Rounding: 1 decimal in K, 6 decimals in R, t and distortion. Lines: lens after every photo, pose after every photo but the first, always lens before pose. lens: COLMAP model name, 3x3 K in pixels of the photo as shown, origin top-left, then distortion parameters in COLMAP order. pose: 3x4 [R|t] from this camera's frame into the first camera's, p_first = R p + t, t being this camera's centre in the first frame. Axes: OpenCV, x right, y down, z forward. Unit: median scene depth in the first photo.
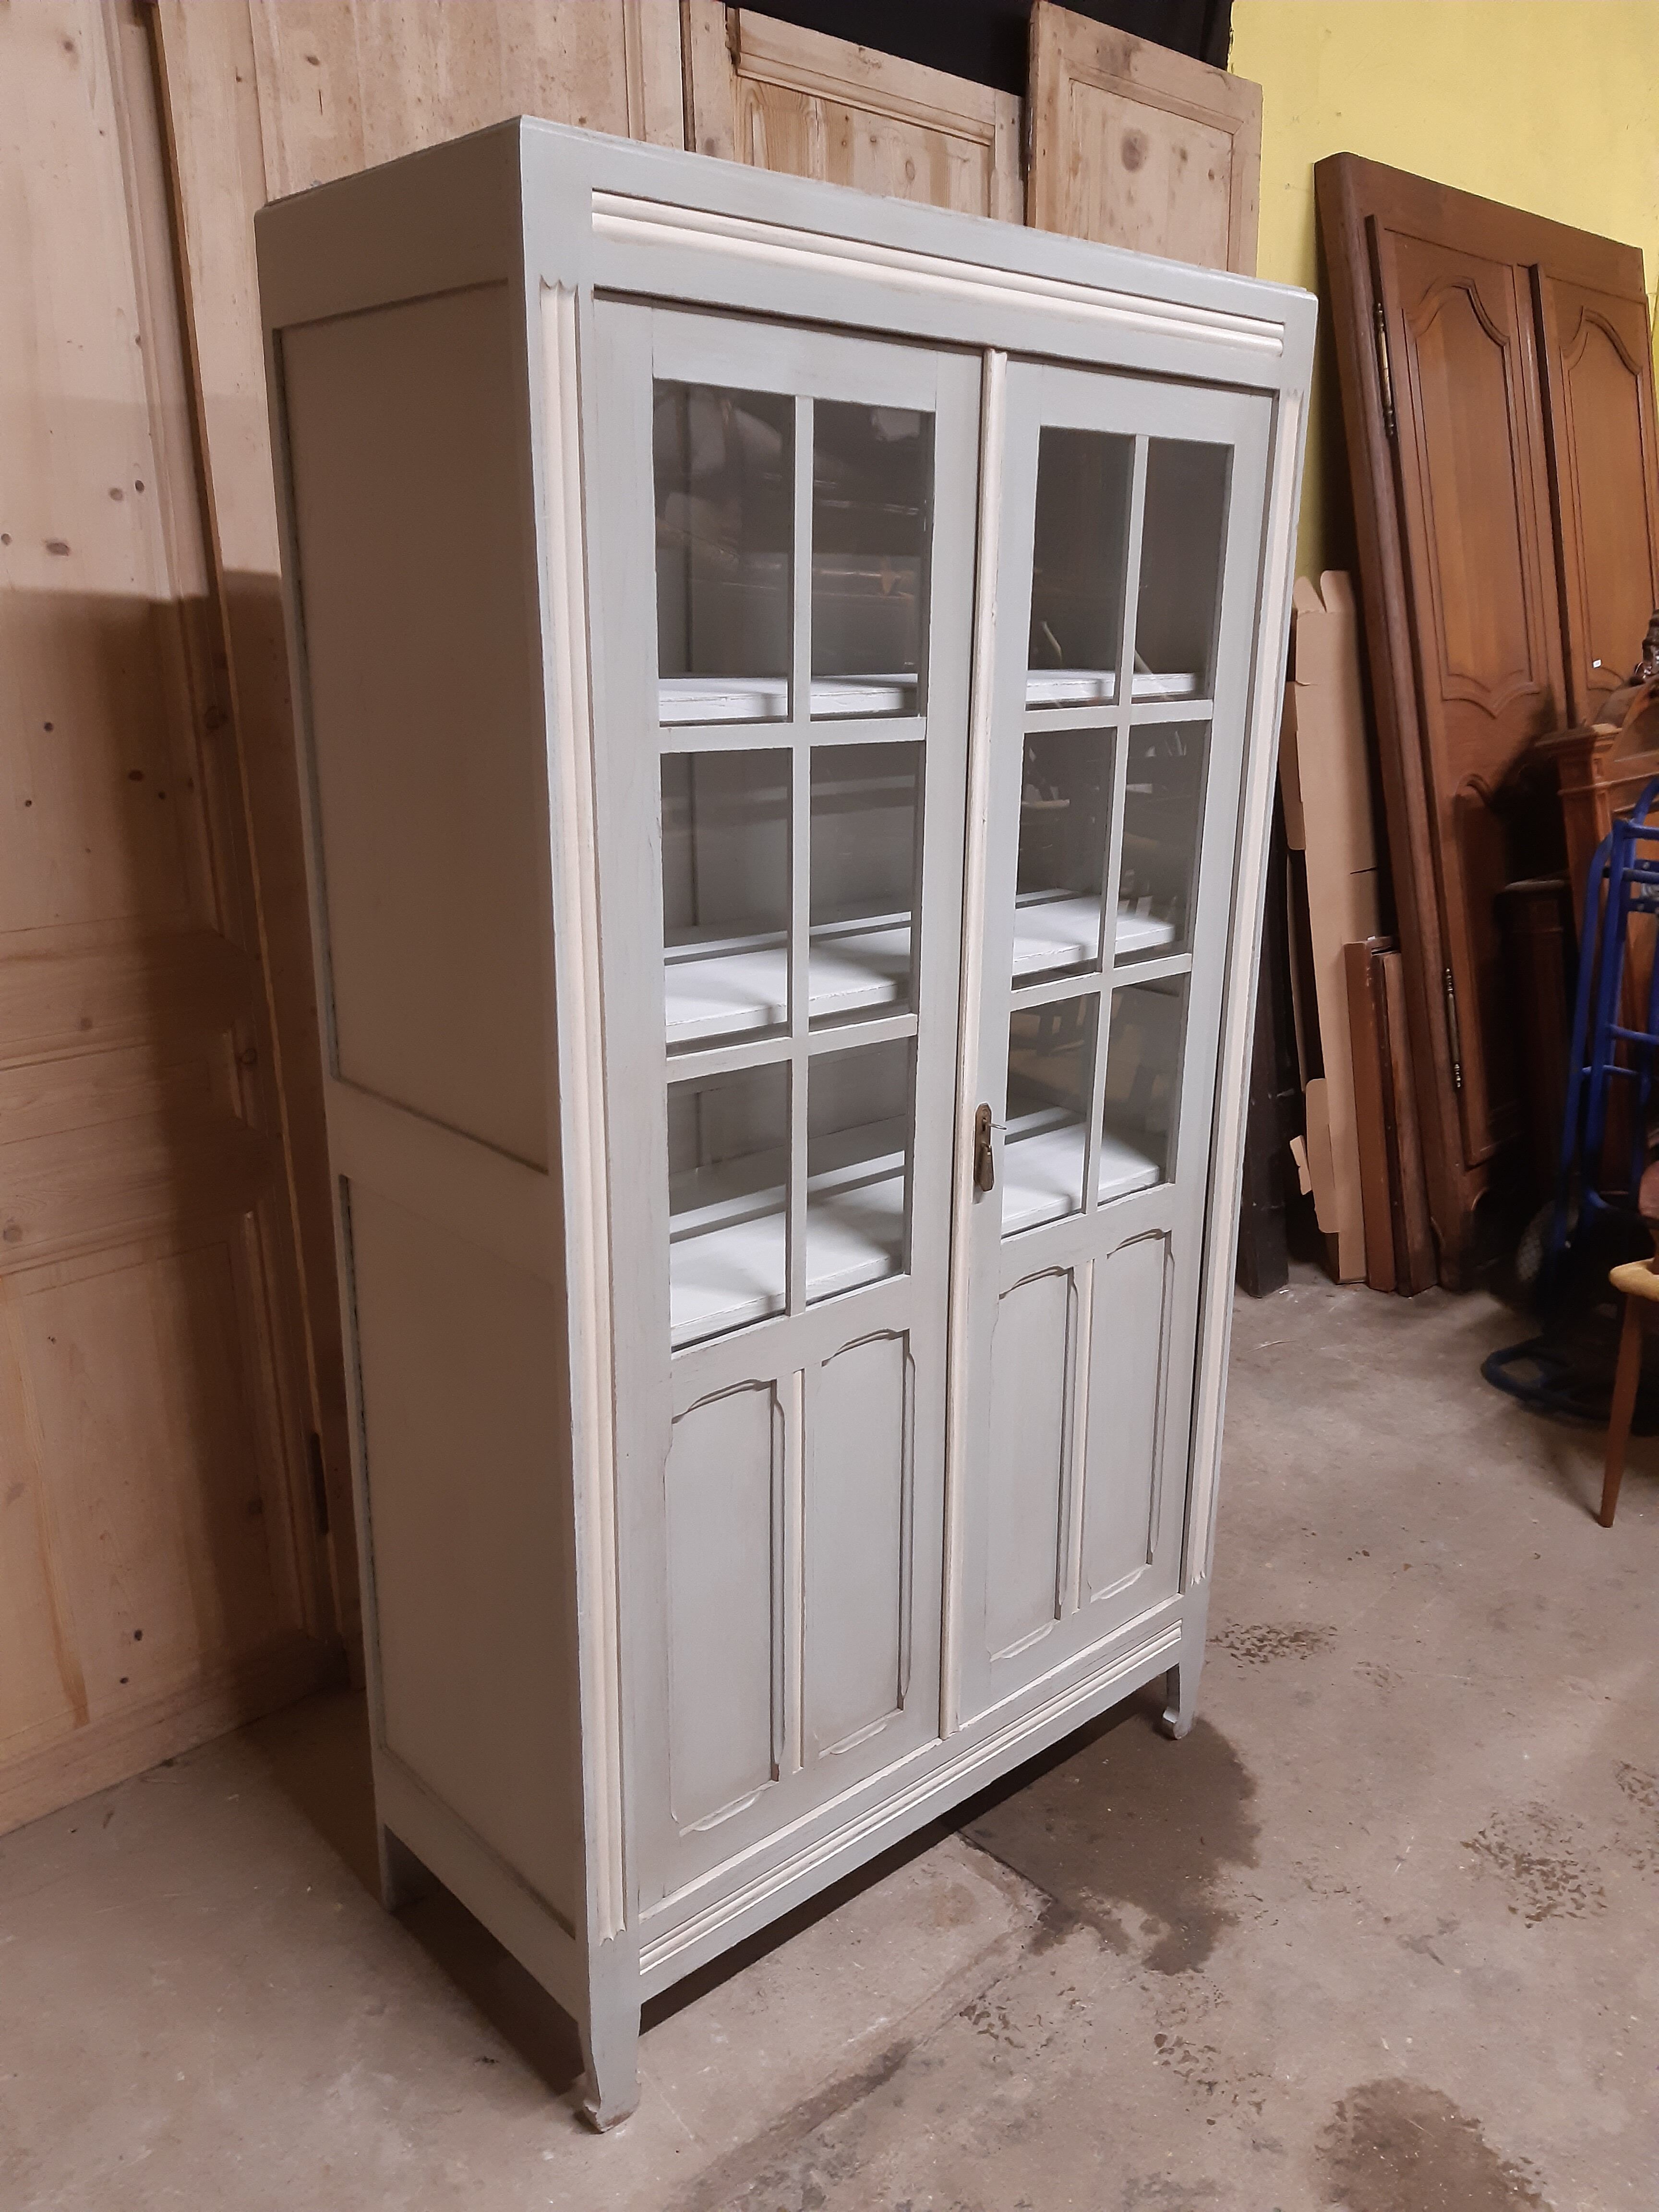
lens RADIAL K [[1681.4, 0, 812.7], [0, 1681.4, 1115.9], [0, 0, 1]] dist [0.047020, -0.091237]
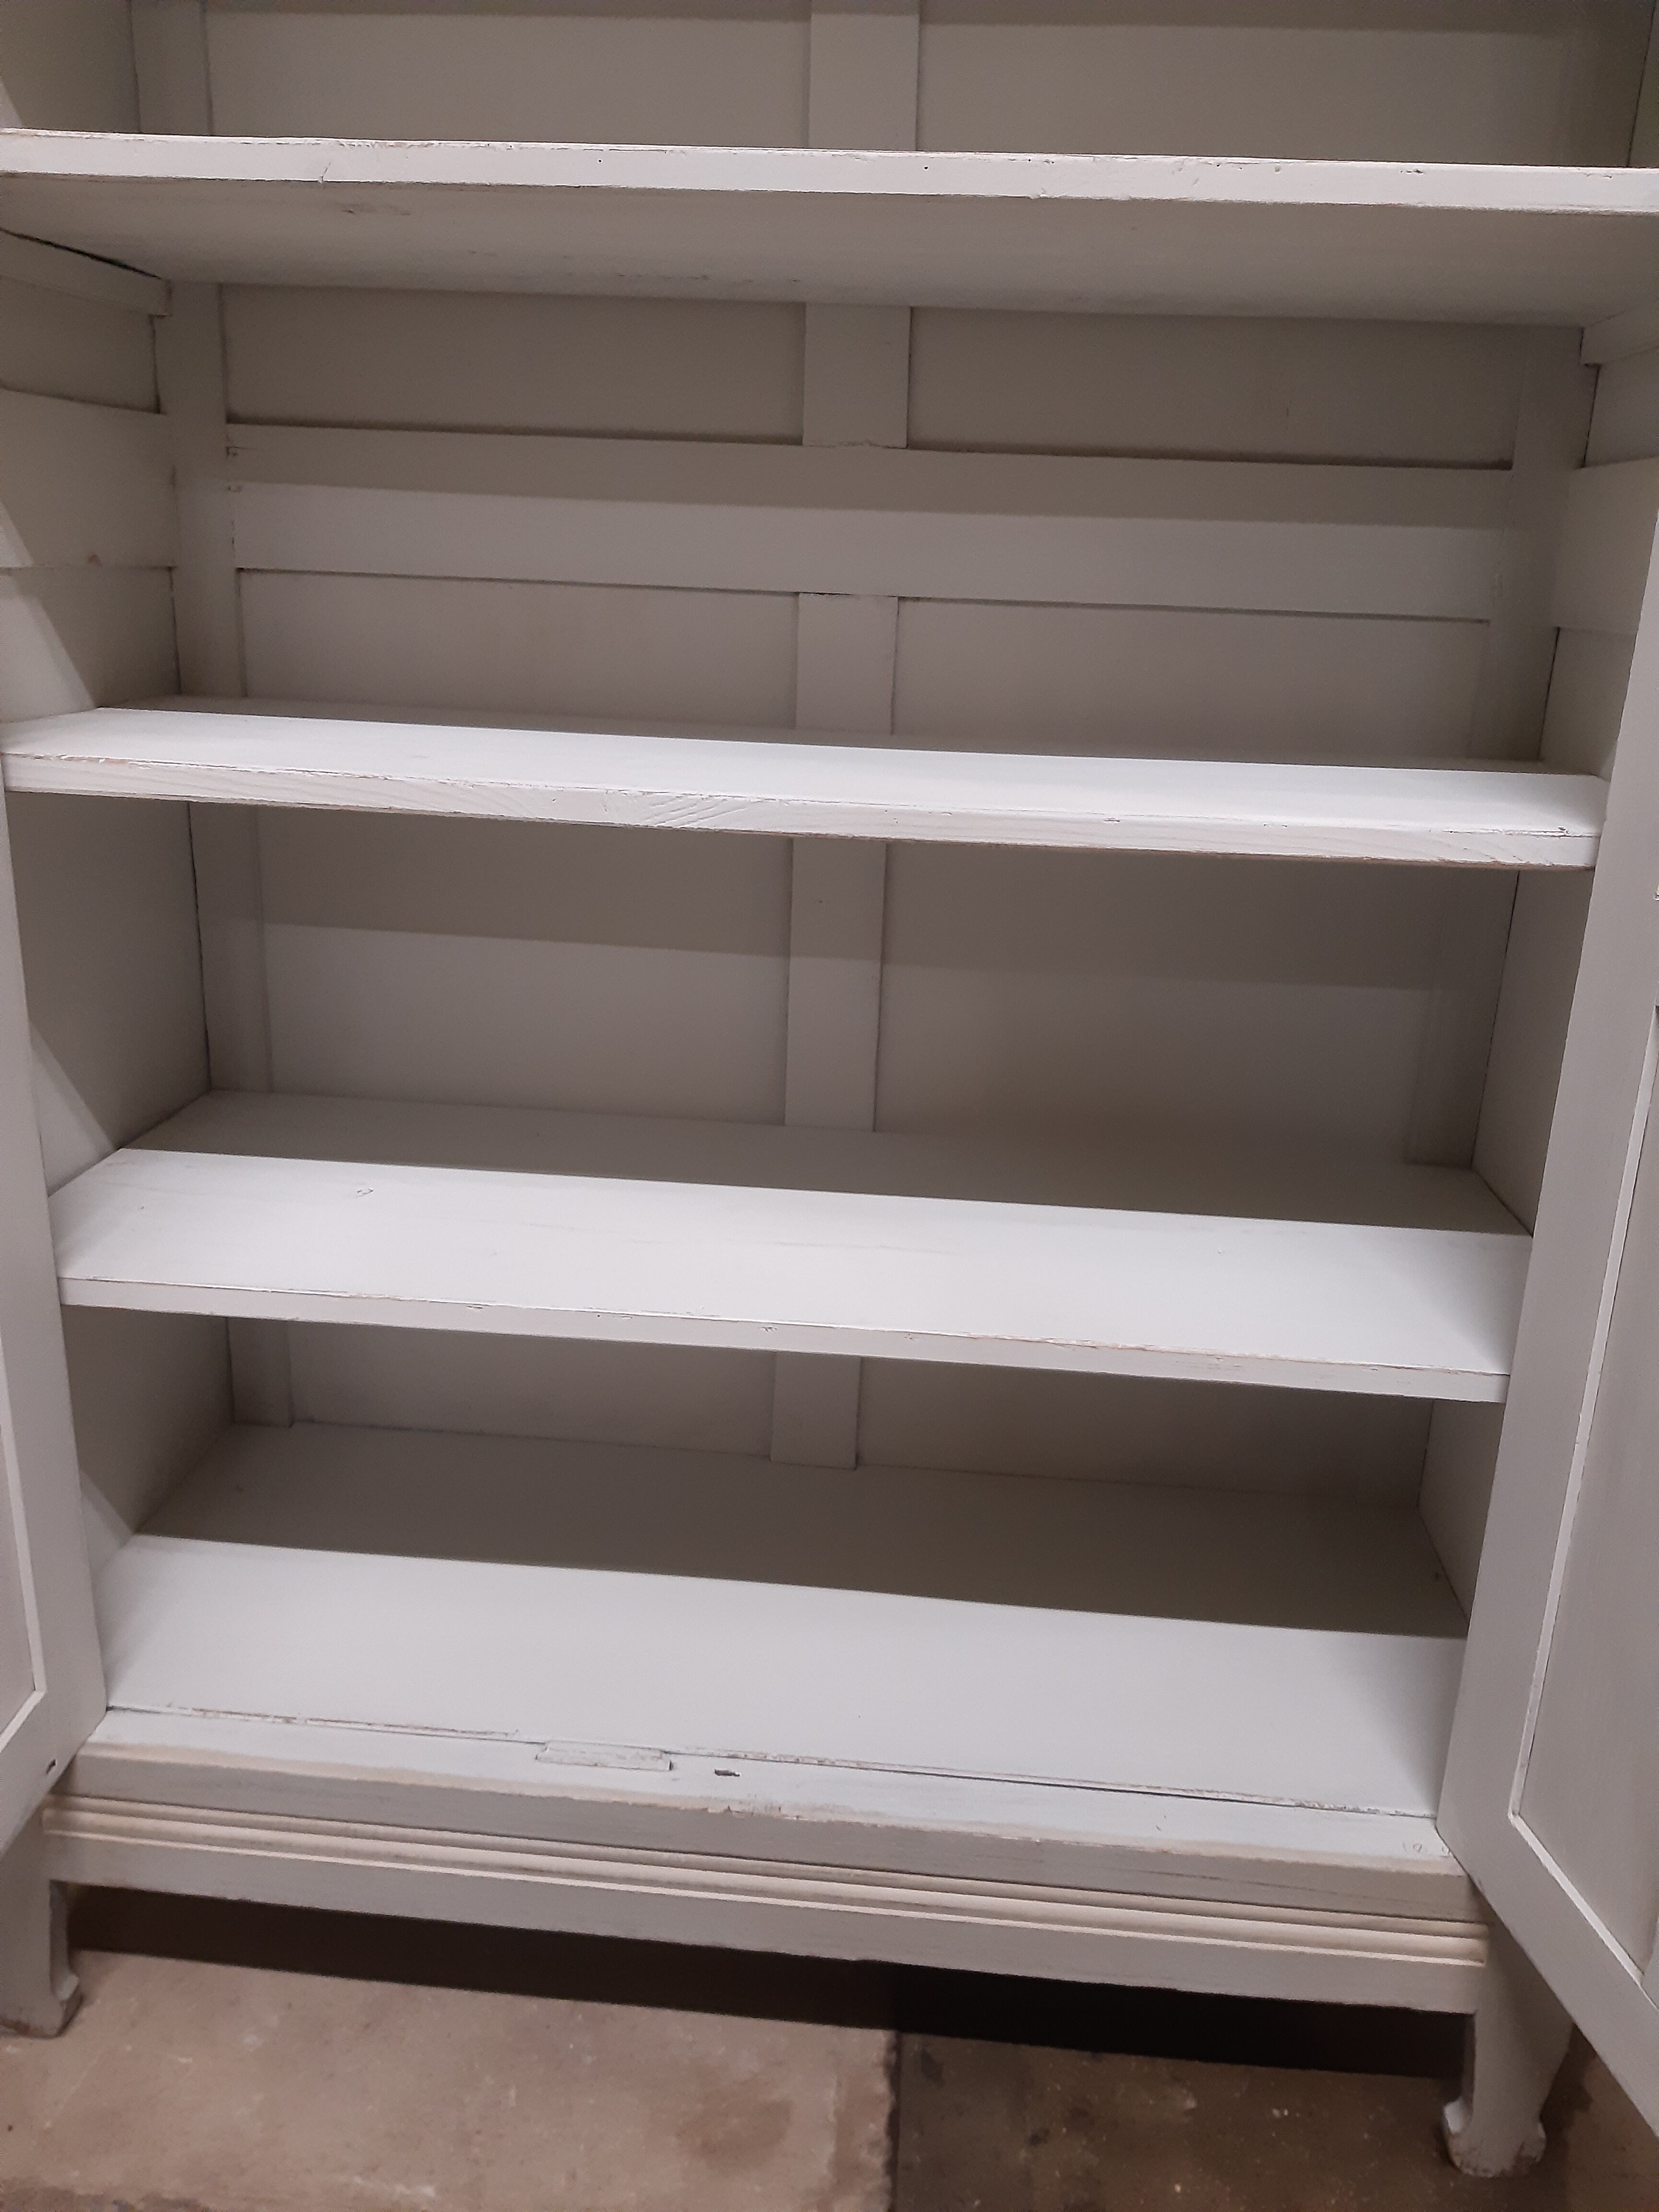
lens RADIAL K [[1709.5, 0, 851.9], [0, 1709.5, 1114.1], [0, 0, 1]] dist [0.027083, -0.068045]
pose [[0.697552, 0.236479, -0.676386, 0.372268], [-0.240736, 0.966444, 0.089620, 0.096999], [0.674883, 0.100316, 0.731074, 0.563754]]
